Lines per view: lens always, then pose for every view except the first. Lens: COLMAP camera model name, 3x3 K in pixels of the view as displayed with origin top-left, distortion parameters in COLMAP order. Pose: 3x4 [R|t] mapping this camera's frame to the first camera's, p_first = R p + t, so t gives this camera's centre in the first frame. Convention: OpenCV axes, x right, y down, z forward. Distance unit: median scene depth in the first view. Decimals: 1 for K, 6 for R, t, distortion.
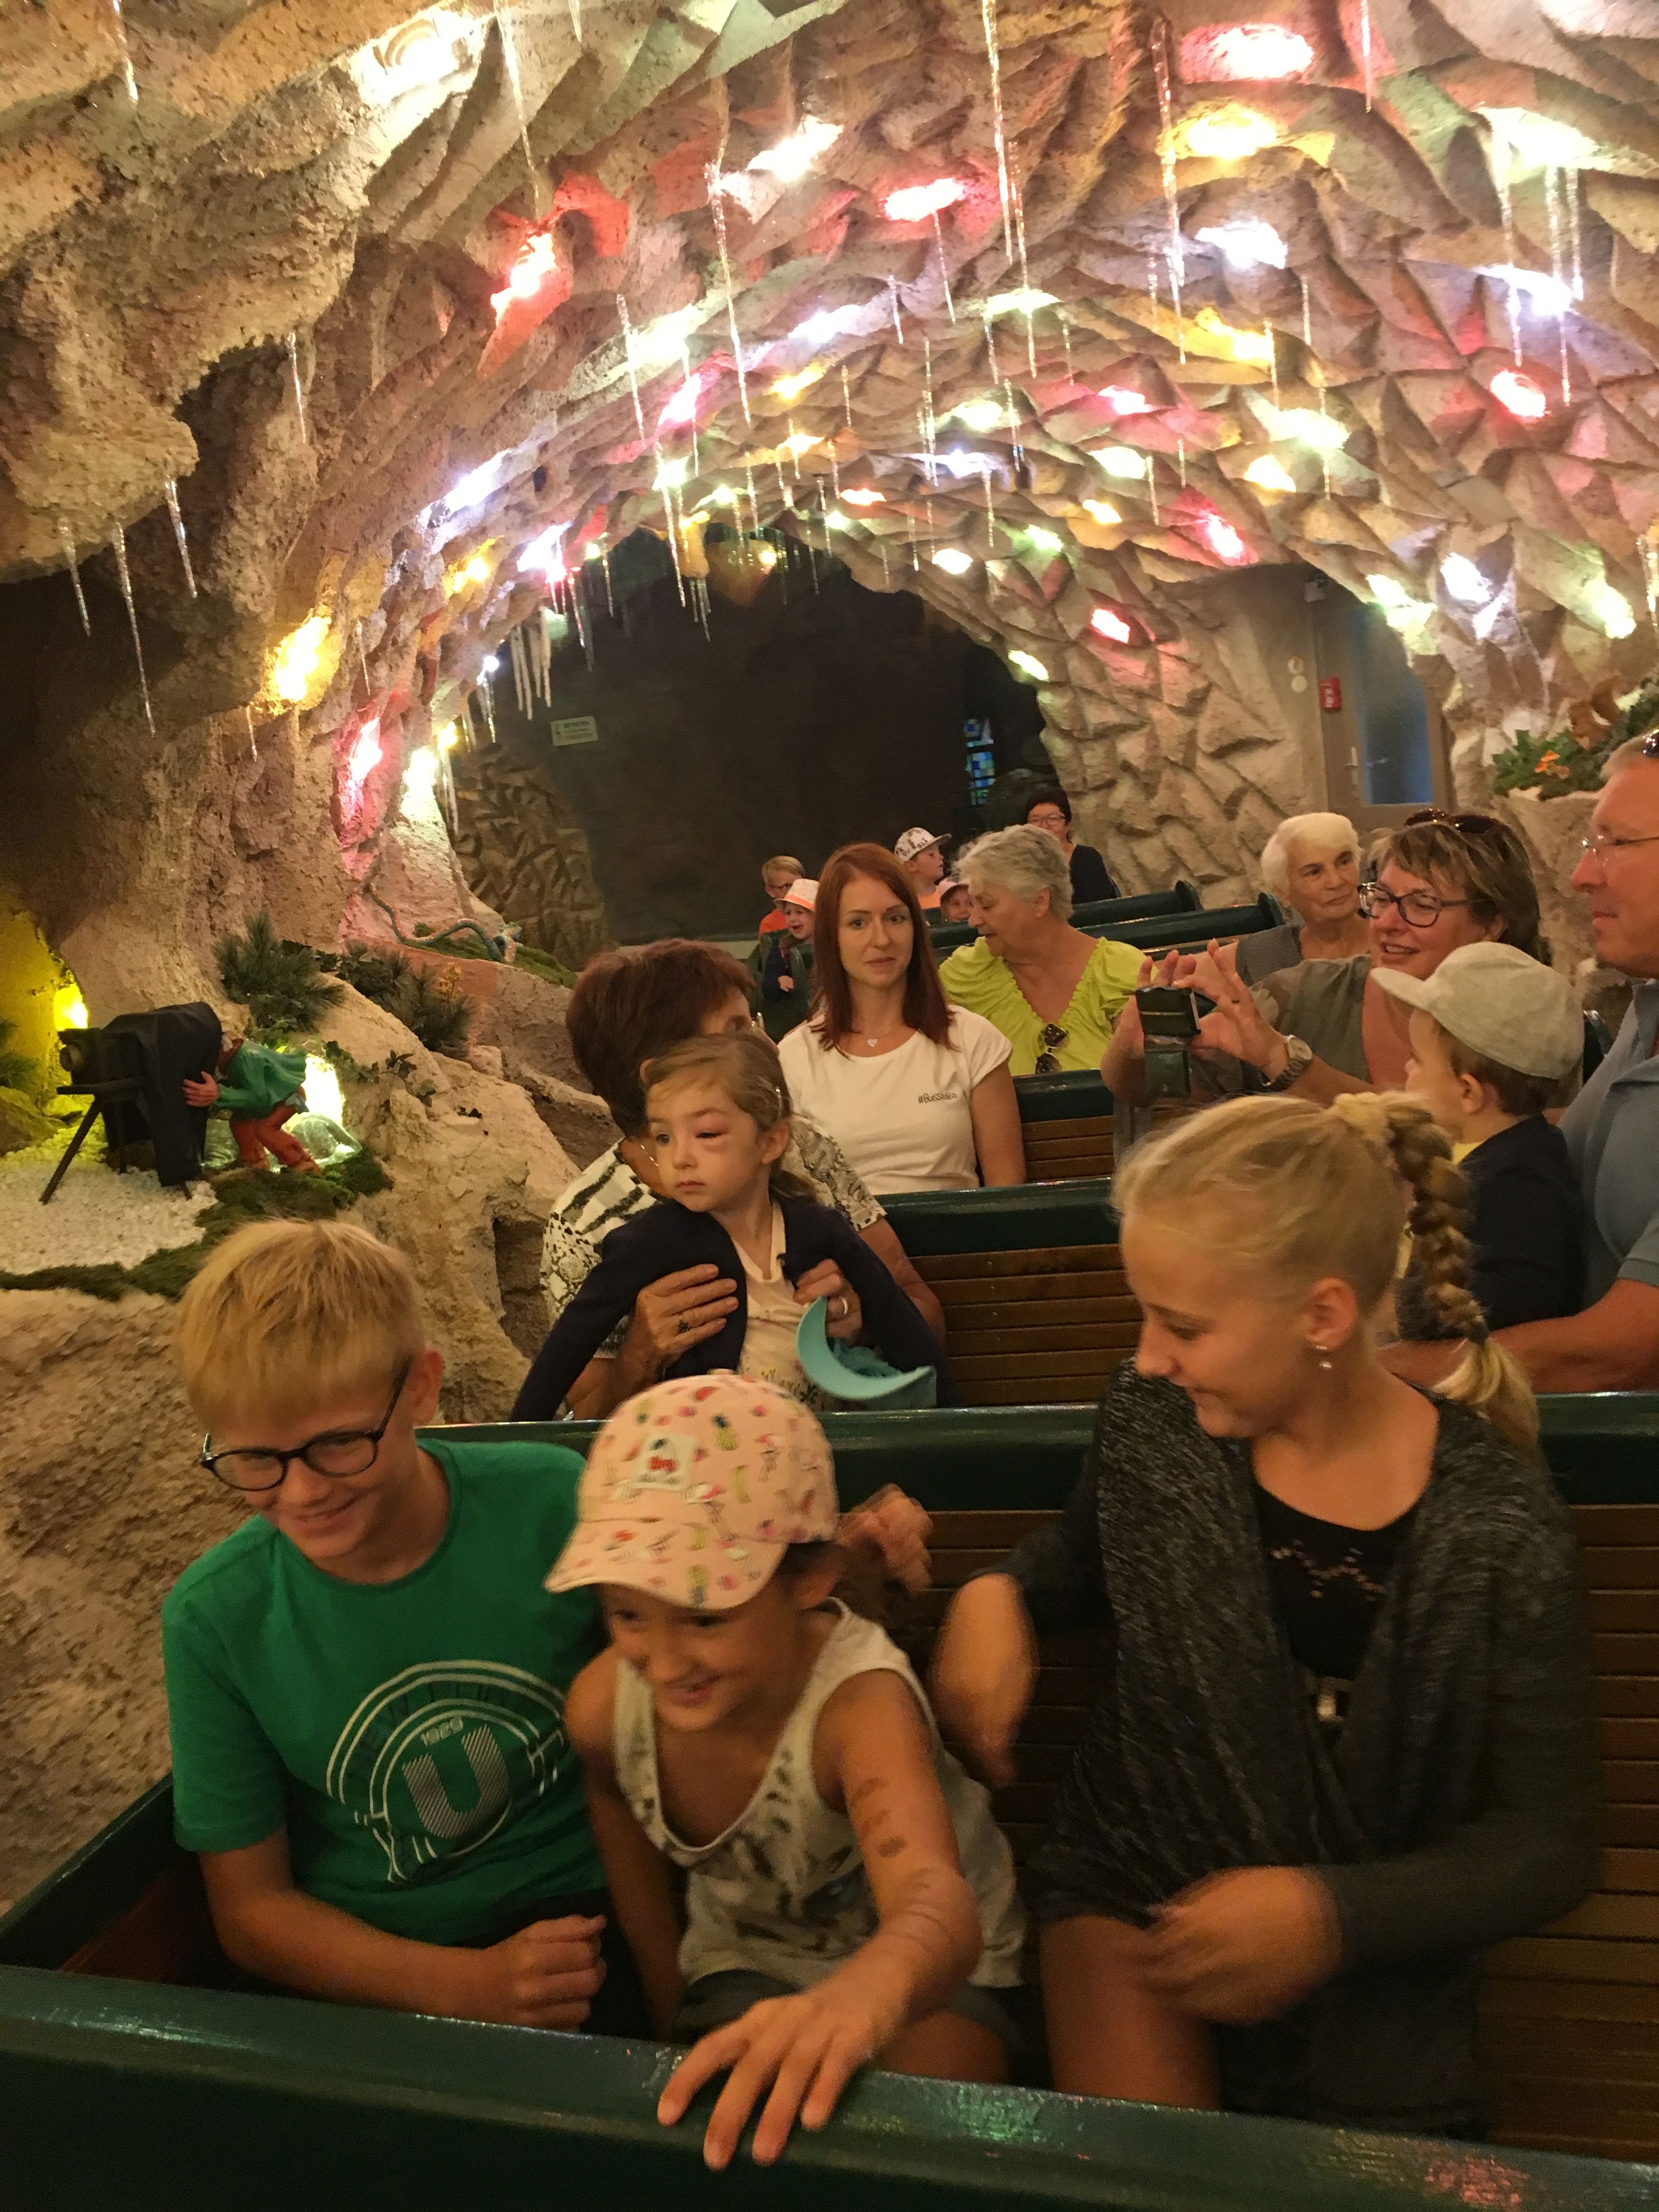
lens RADIAL K [[1840.1, 0, 829.5], [0, 1840.1, 1106.0], [0, 0, 1]] dist [0.092447, -0.097699]
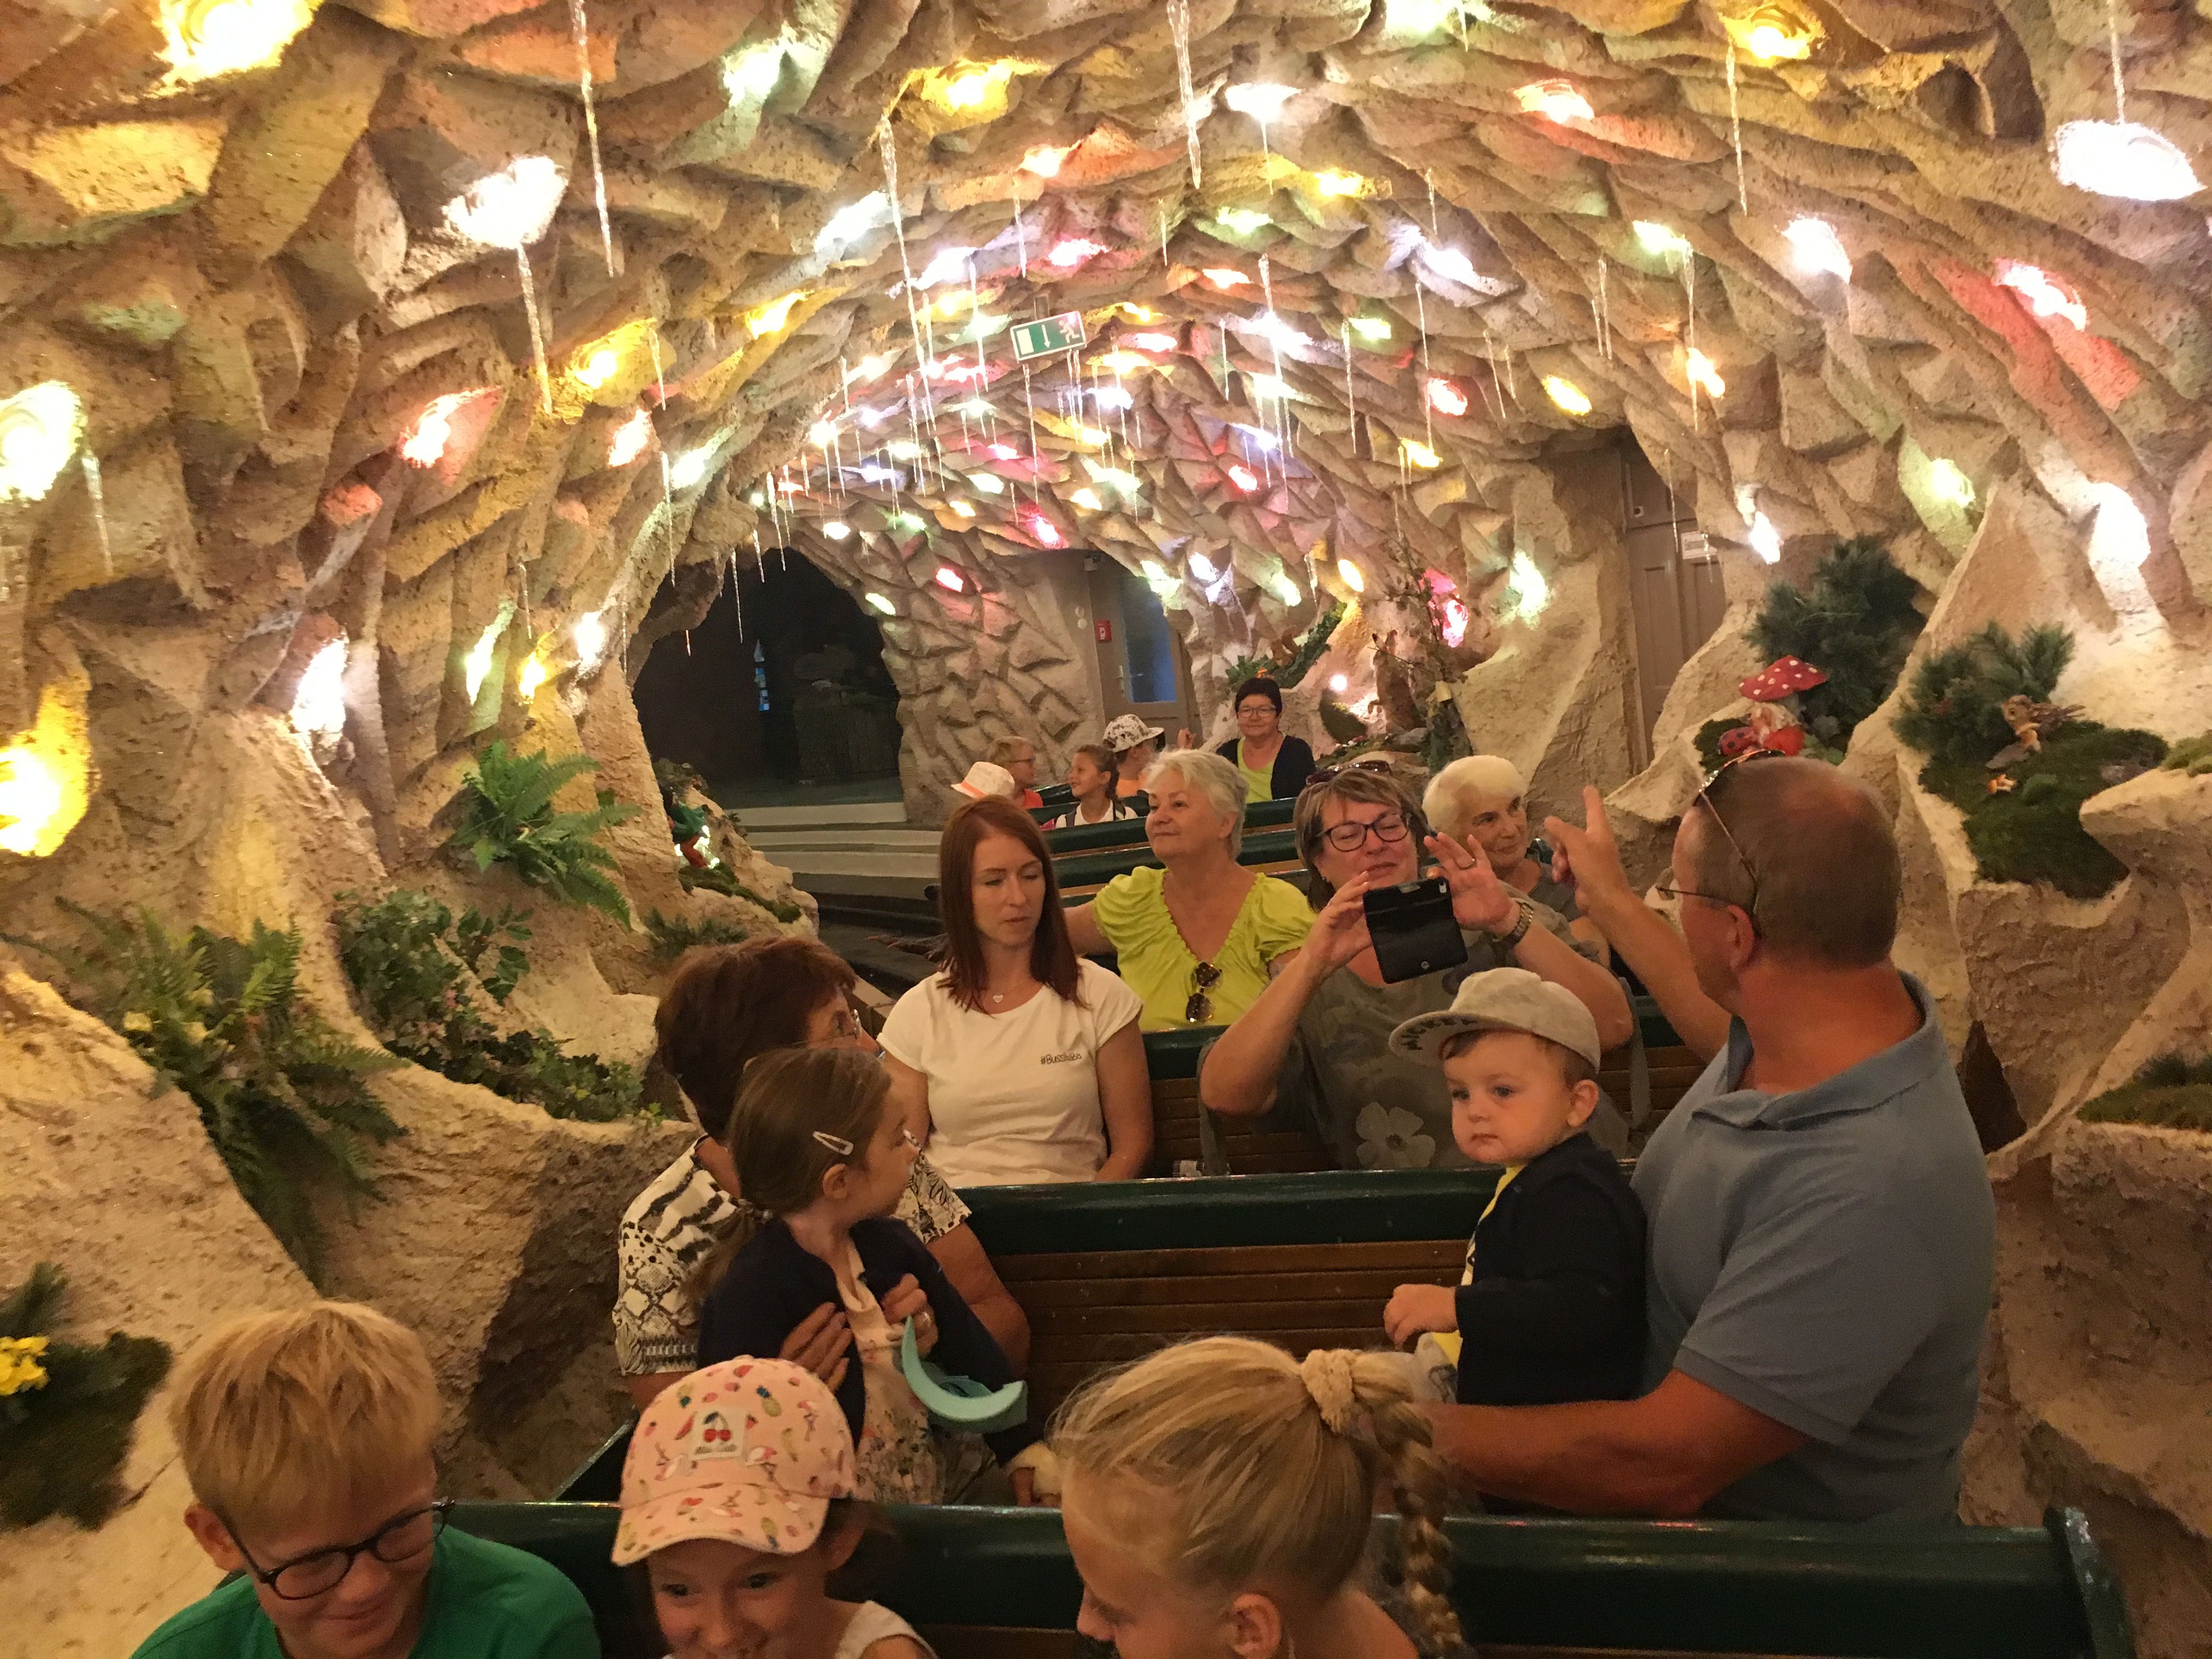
lens RADIAL K [[1840.1, 0, 1106.0], [0, 1840.1, 829.5], [0, 0, 1]] dist [0.092447, -0.097699]
pose [[0.942647, -0.013941, 0.333499, -0.273546], [0.049223, 0.994010, -0.097578, 0.101861], [-0.330141, 0.108398, 0.937687, -0.463262]]
